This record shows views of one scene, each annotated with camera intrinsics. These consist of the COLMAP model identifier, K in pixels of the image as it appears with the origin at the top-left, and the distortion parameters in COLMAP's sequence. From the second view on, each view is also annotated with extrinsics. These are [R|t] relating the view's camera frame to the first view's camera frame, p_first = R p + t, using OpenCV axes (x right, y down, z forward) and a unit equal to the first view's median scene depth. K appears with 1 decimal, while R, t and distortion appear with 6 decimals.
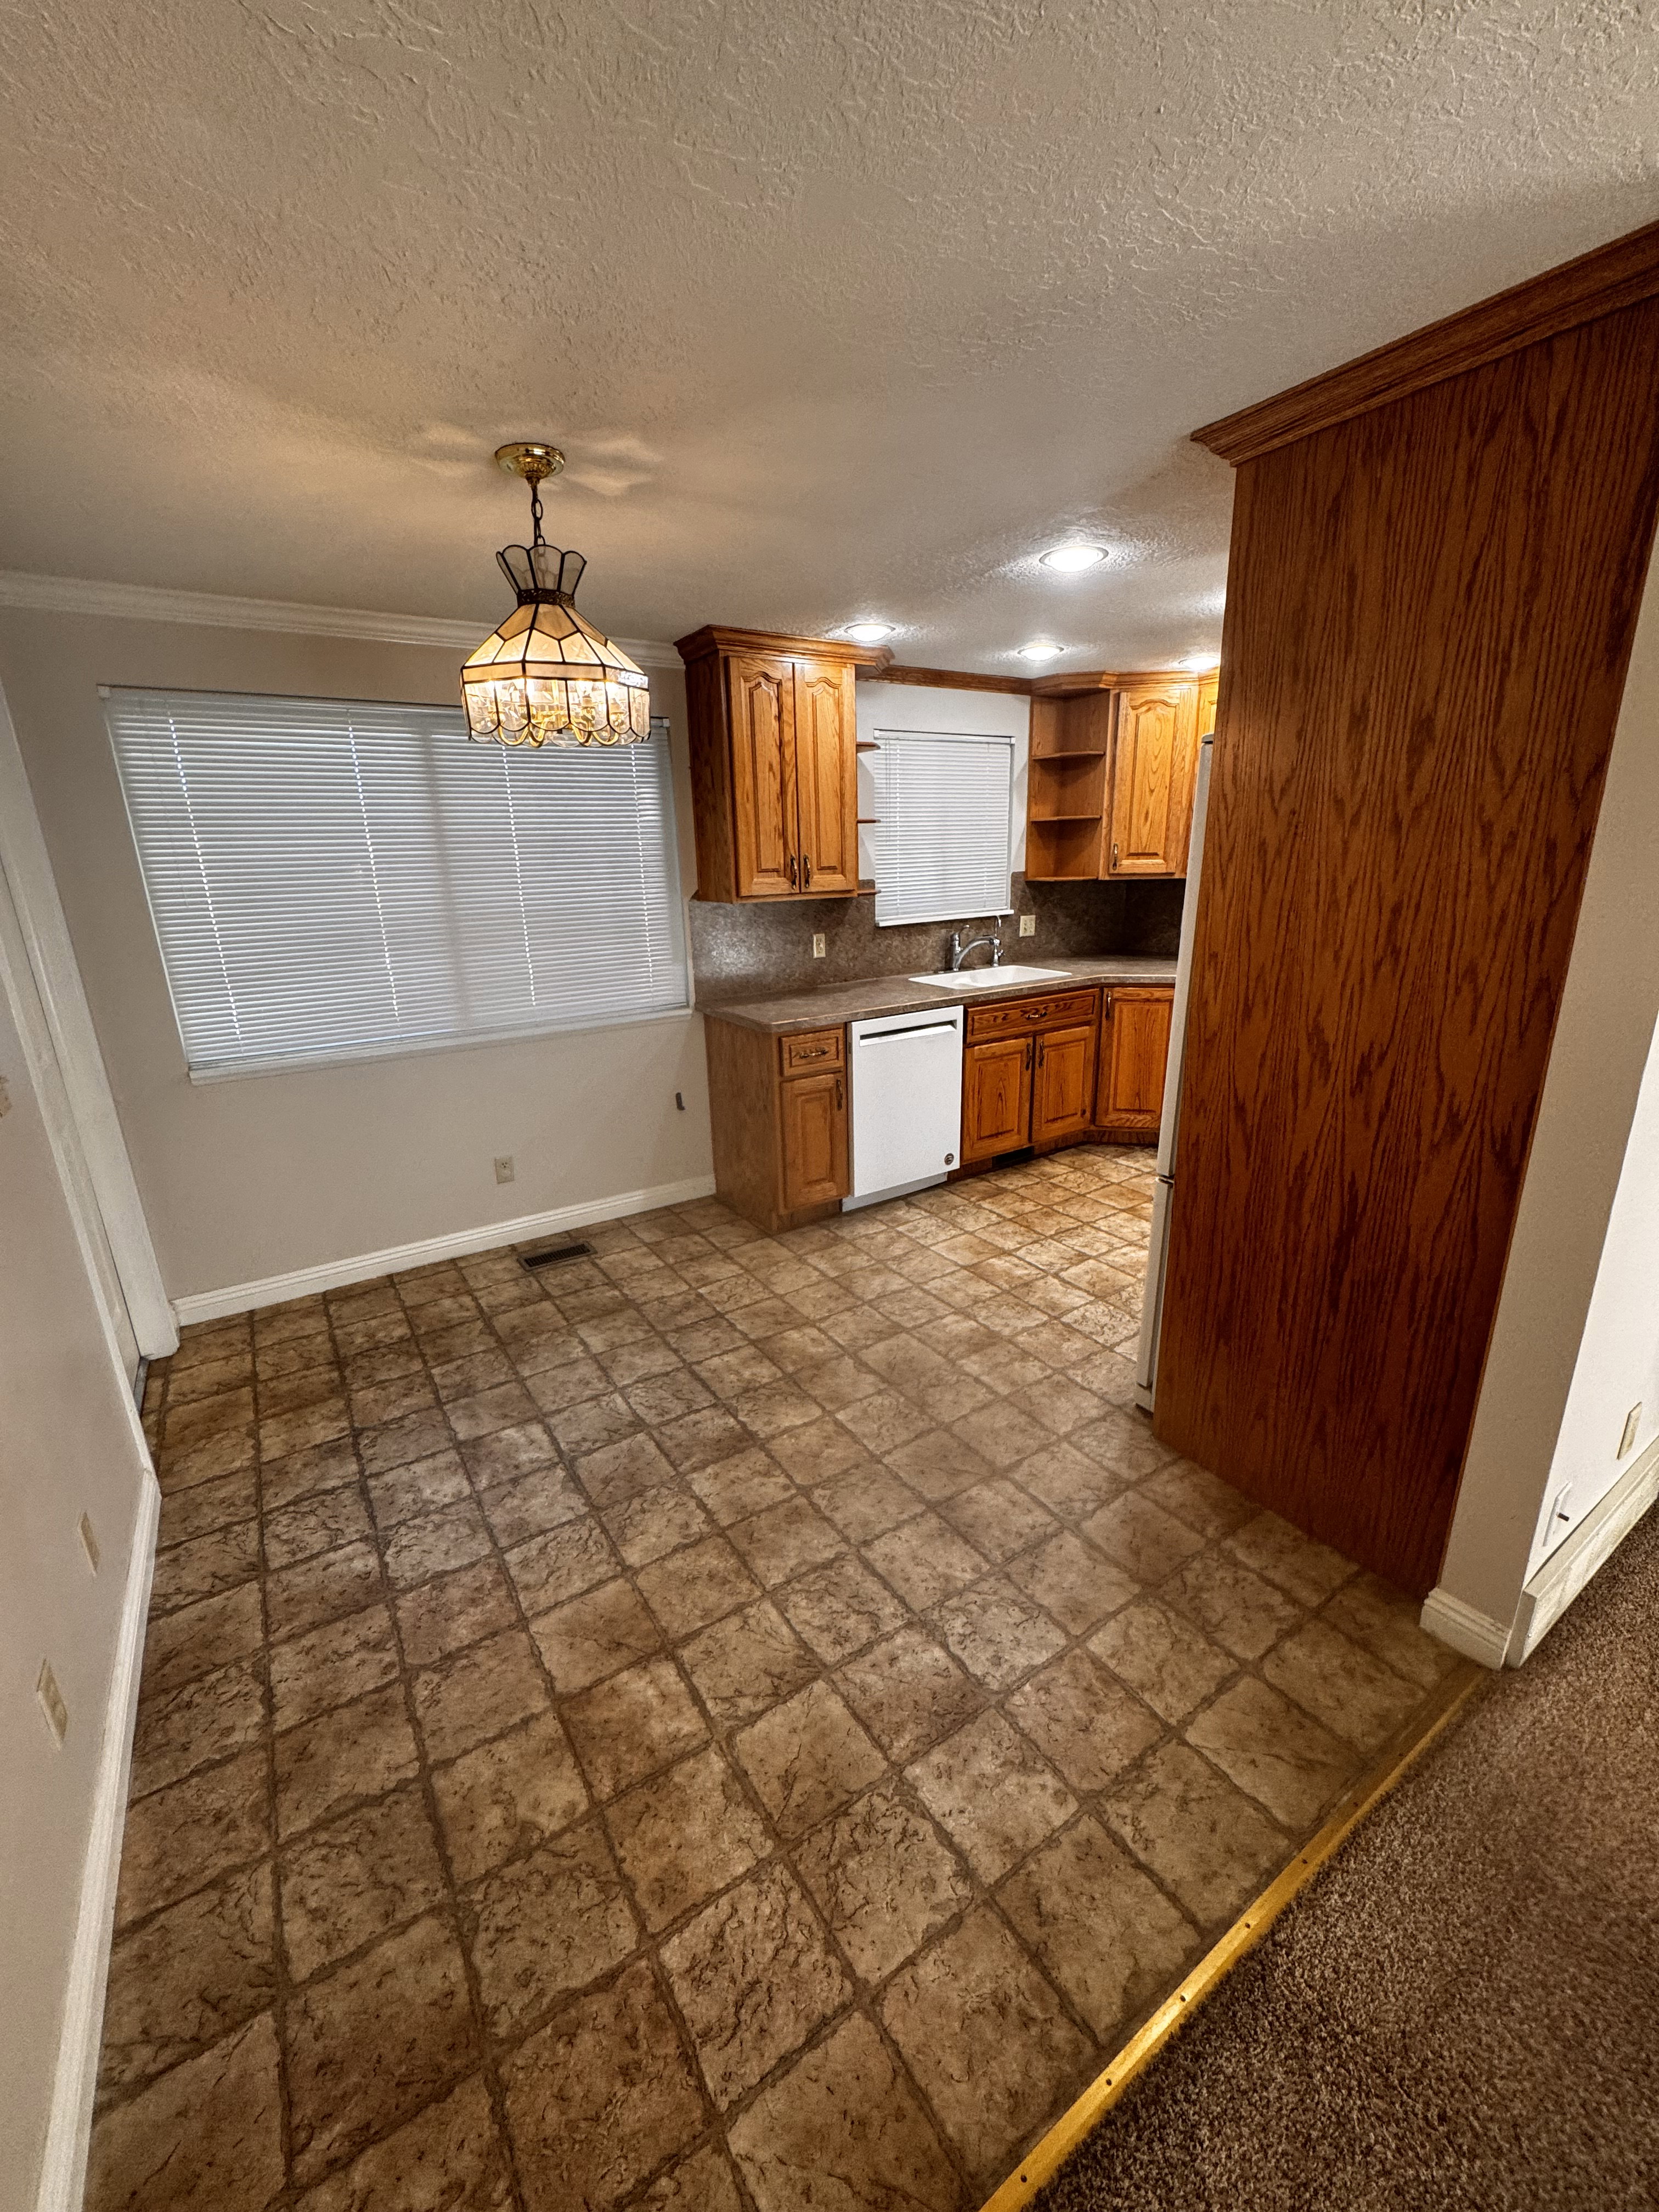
lens RADIAL K [[885.2, 0, 827.3], [0, 885.2, 1105.2], [0, 0, 1]] dist [-0.003728, 0.000360]
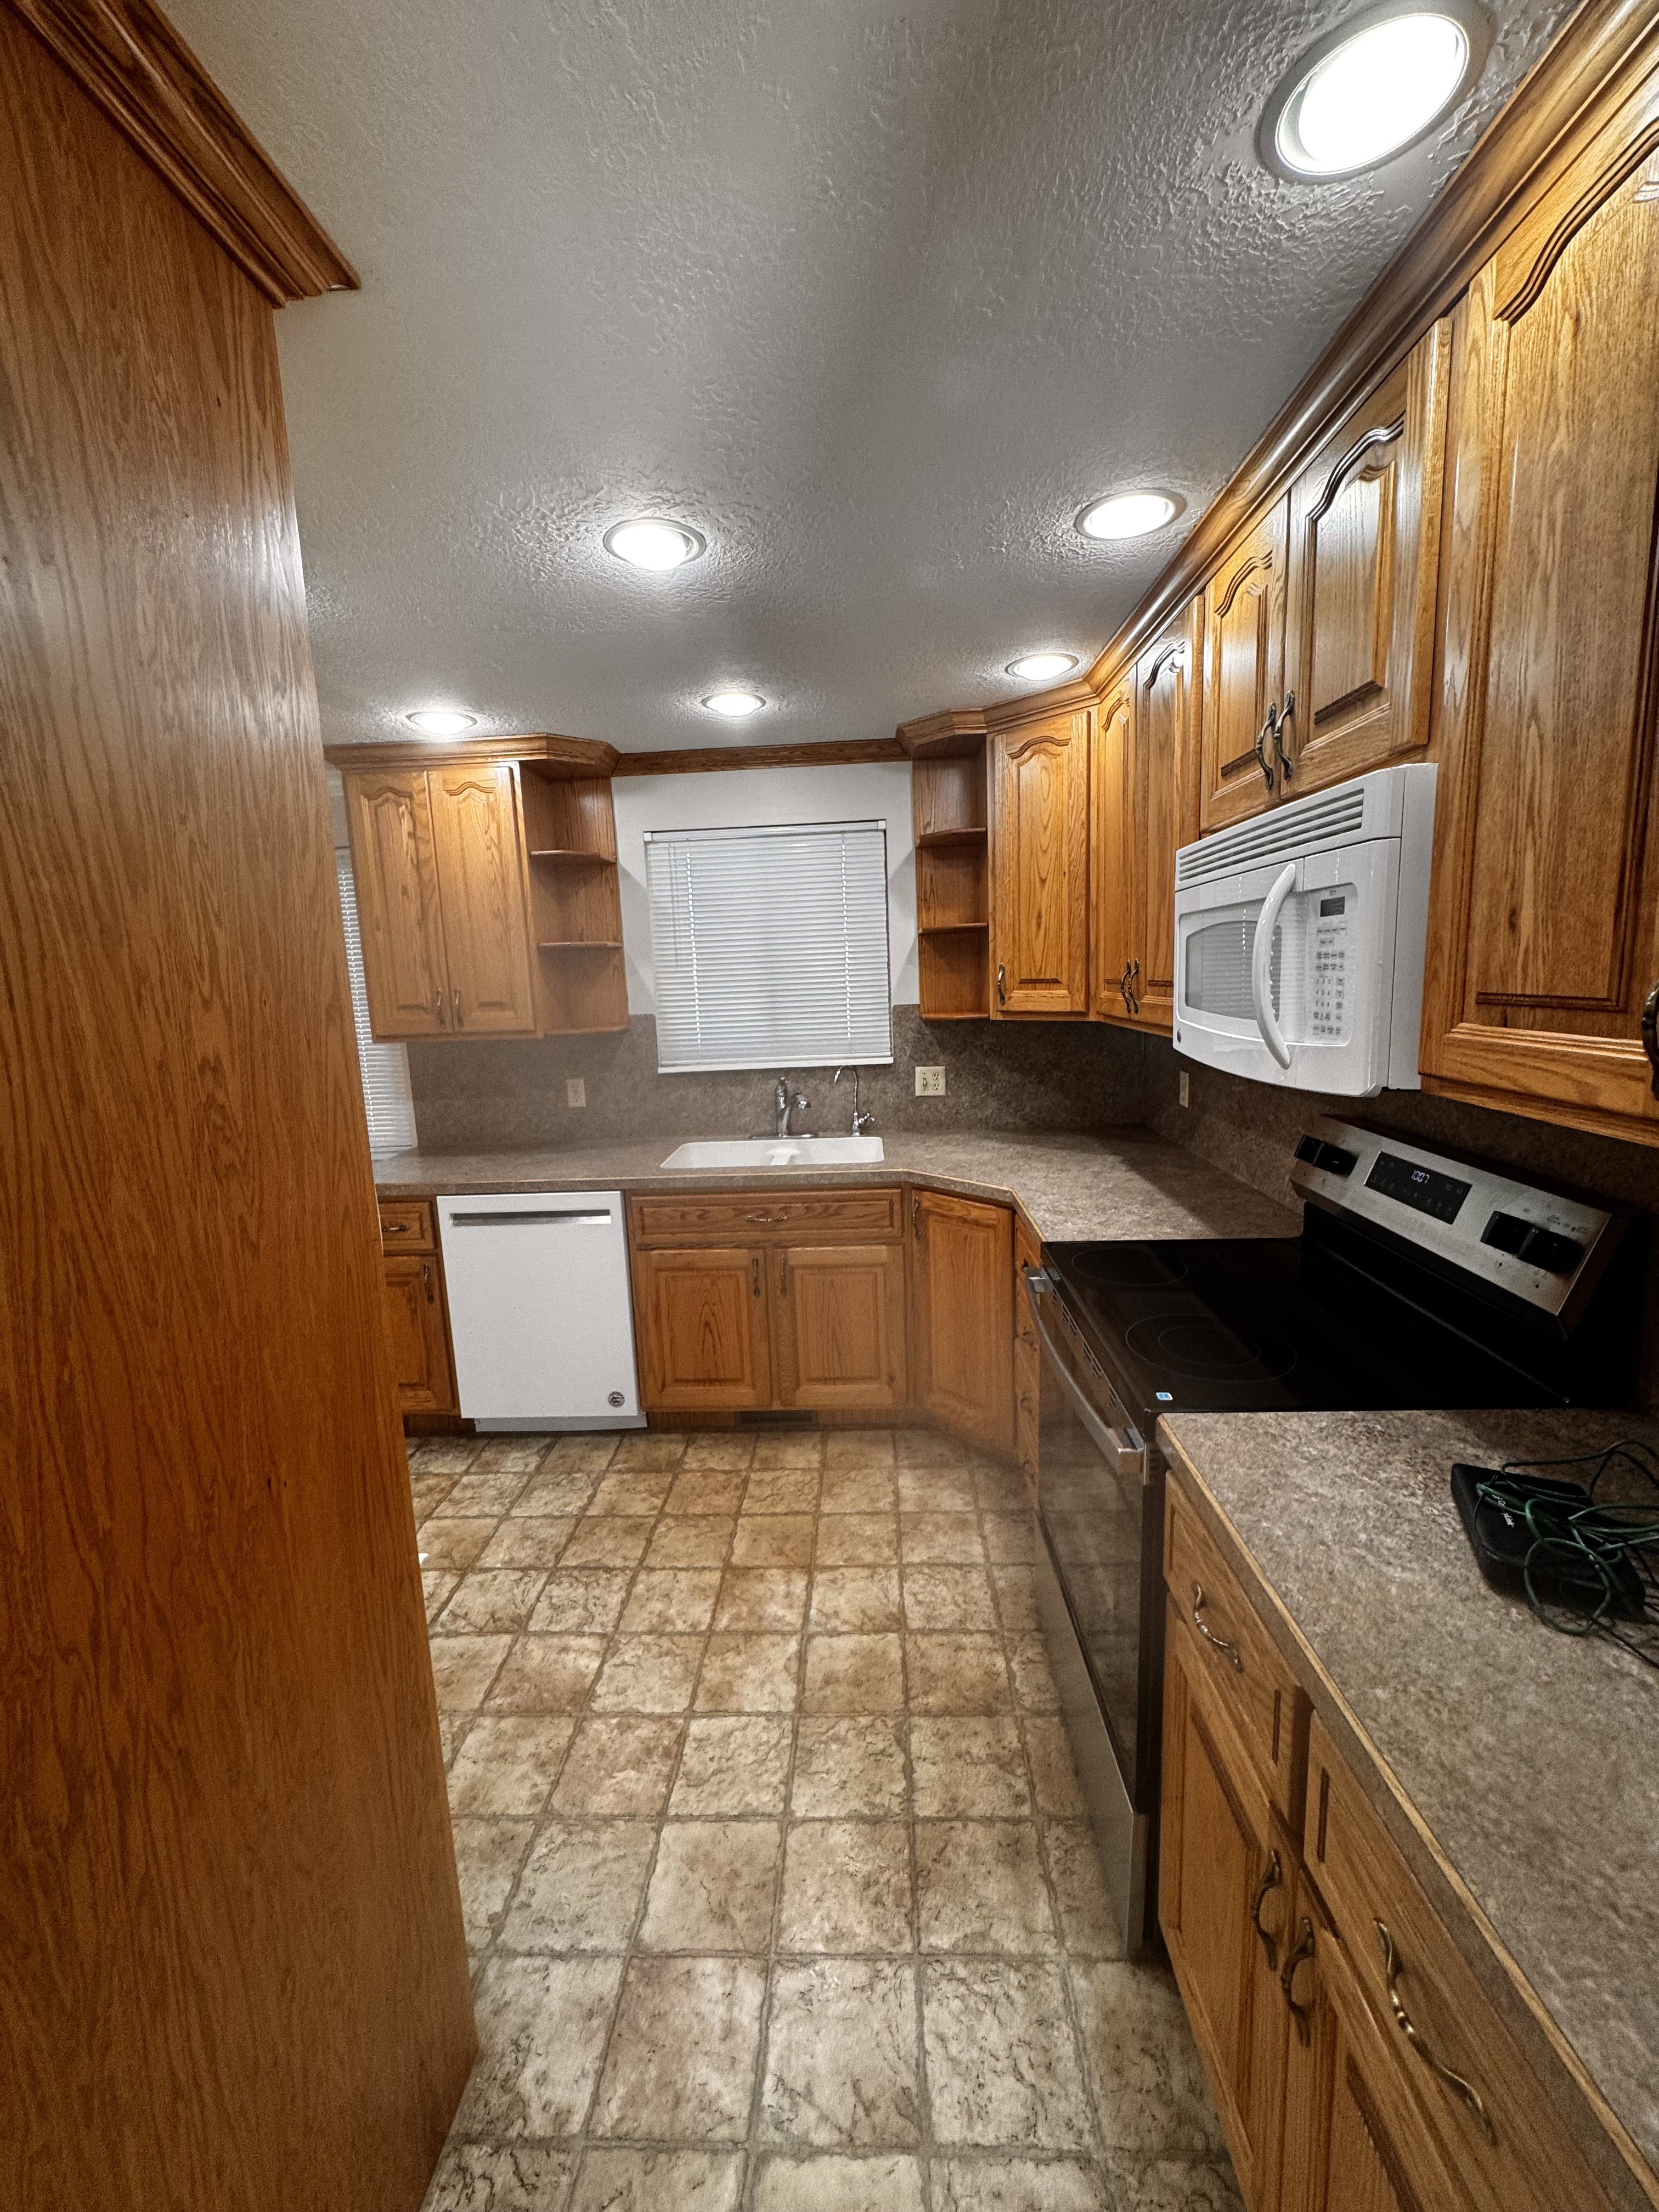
lens RADIAL K [[885.2, 0, 830.0], [0, 885.2, 1104.0], [0, 0, 1]] dist [-0.003728, 0.000360]
pose [[0.810003, 0.081346, -0.580757, 0.751984], [-0.146636, 0.986968, -0.066275, -0.171102], [0.567797, 0.138842, 0.811375, 0.535985]]
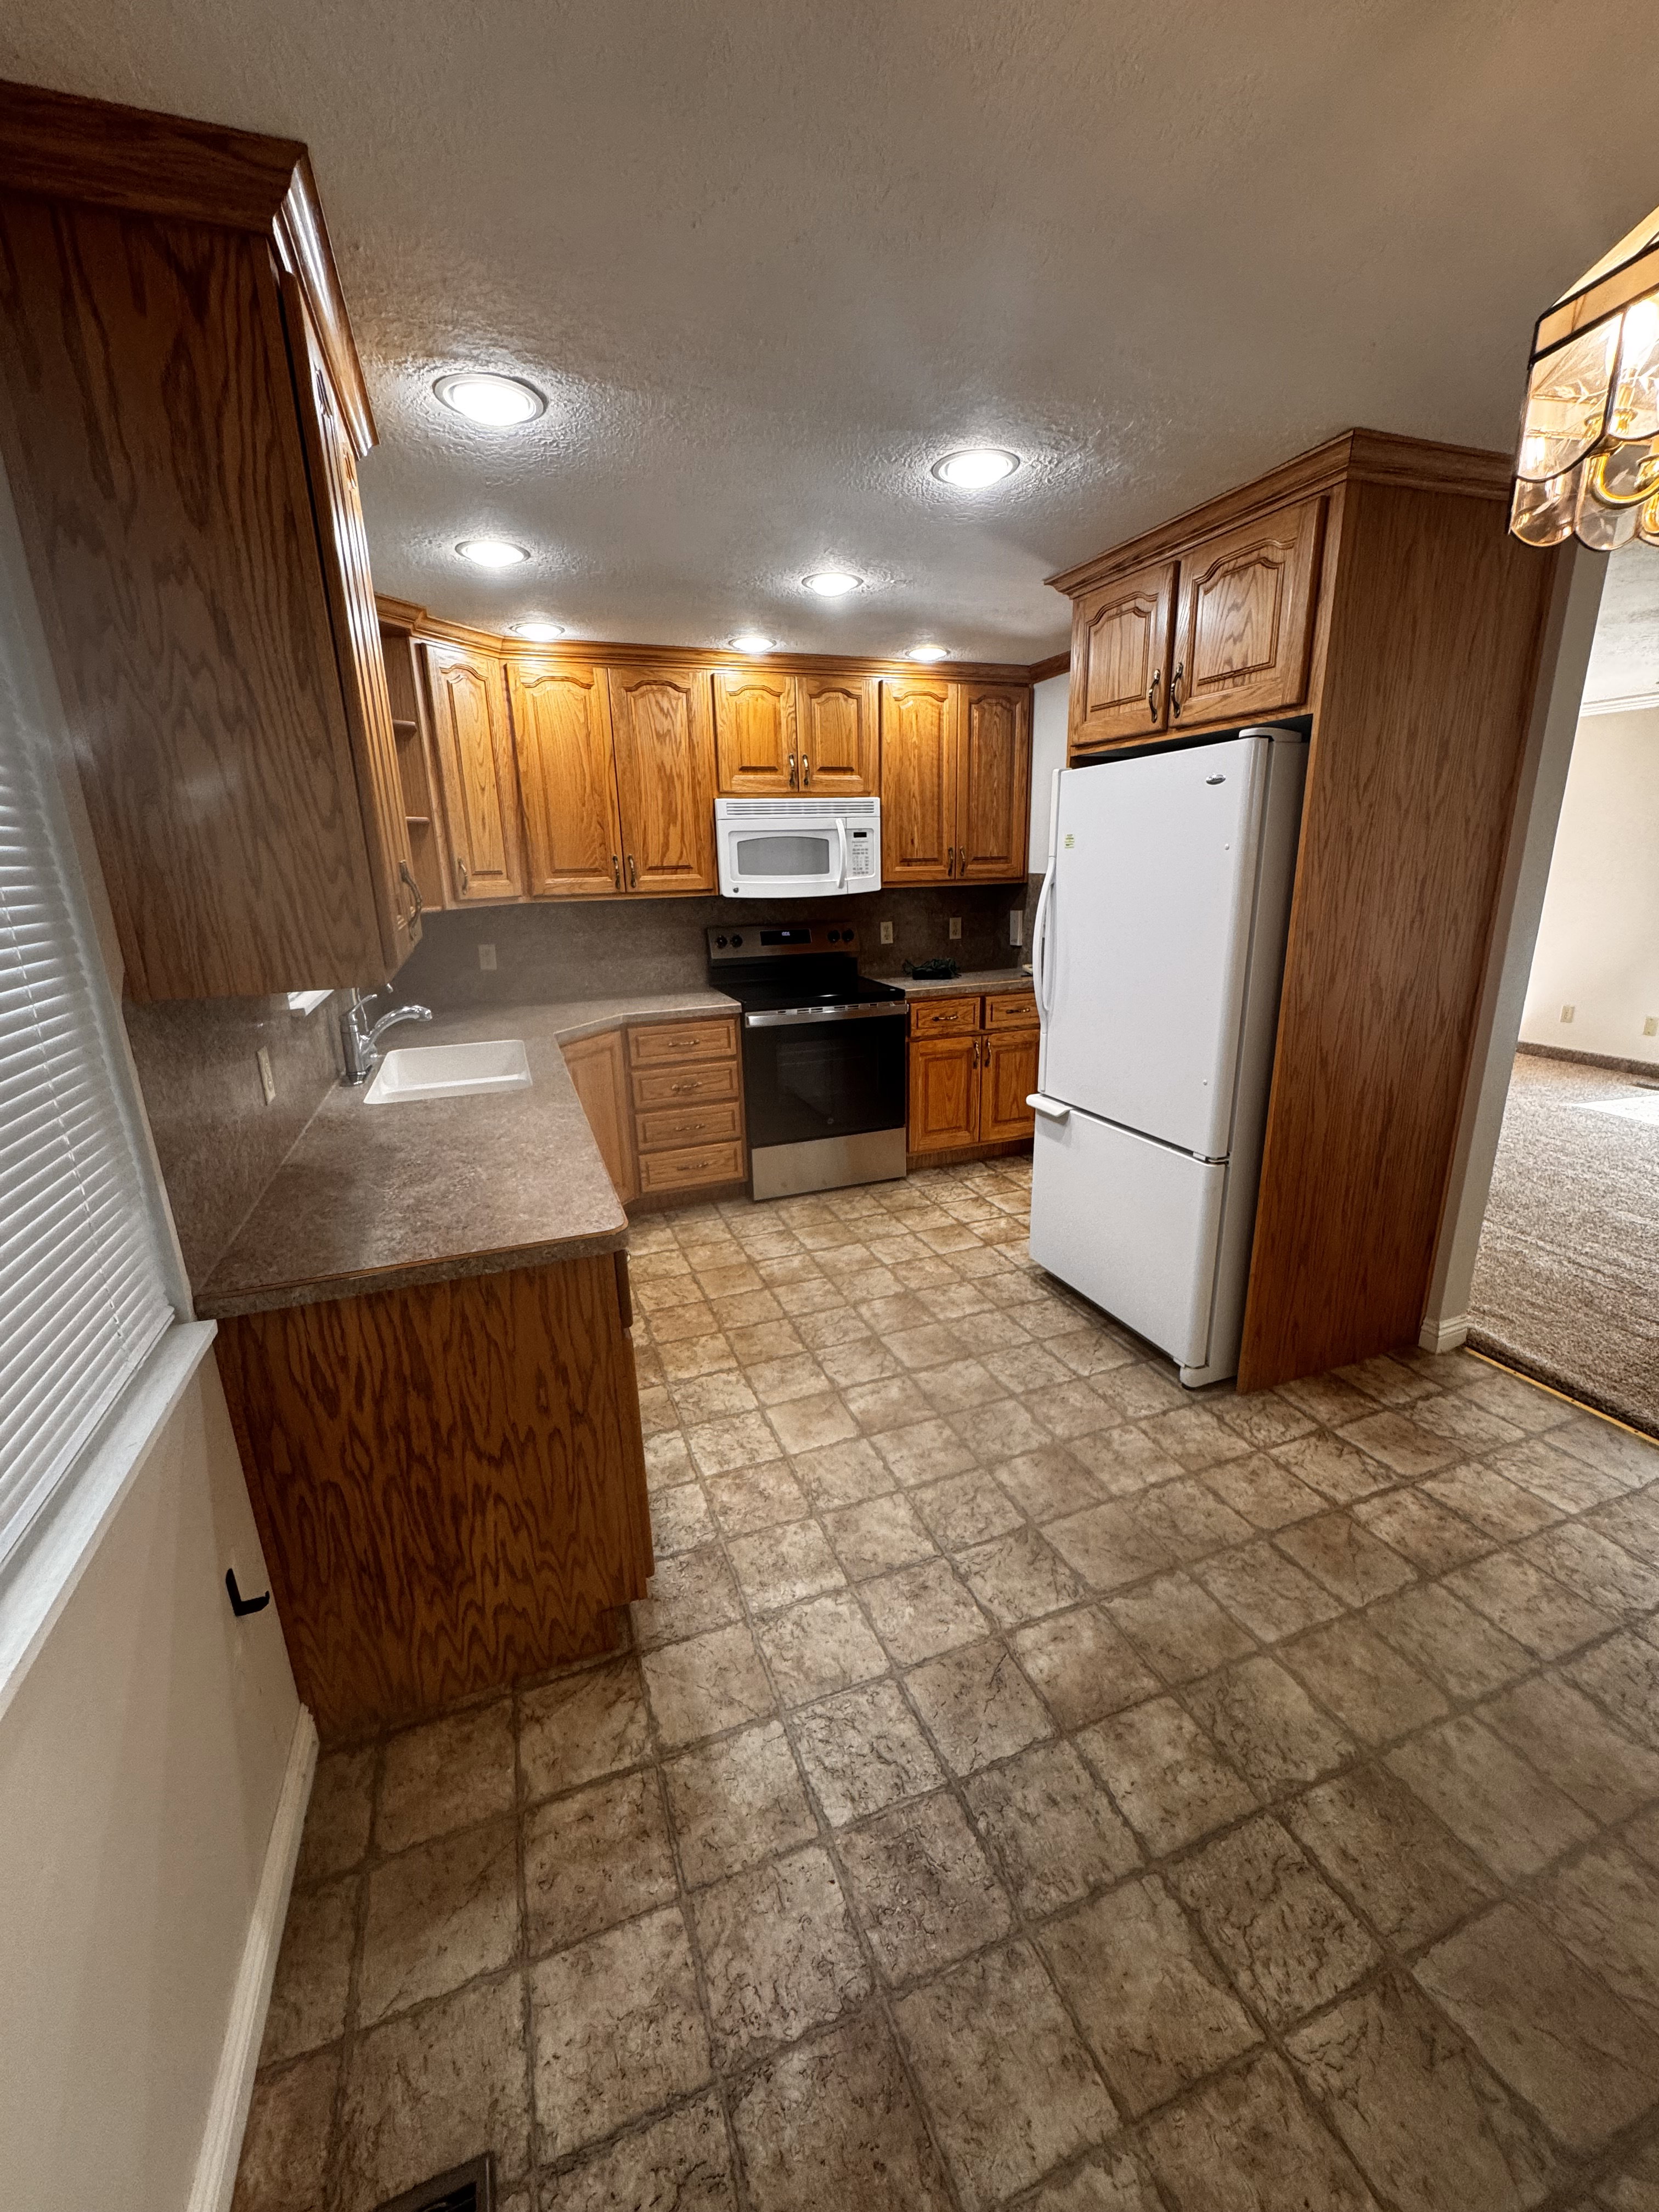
lens RADIAL K [[885.2, 0, 836.6], [0, 885.2, 1107.9], [0, 0, 1]] dist [-0.003728, 0.000360]
pose [[0.210519, -0.251283, 0.944743, -0.420814], [0.292320, 0.938364, 0.184448, -0.185390], [-0.932862, 0.237338, 0.270998, 0.708087]]
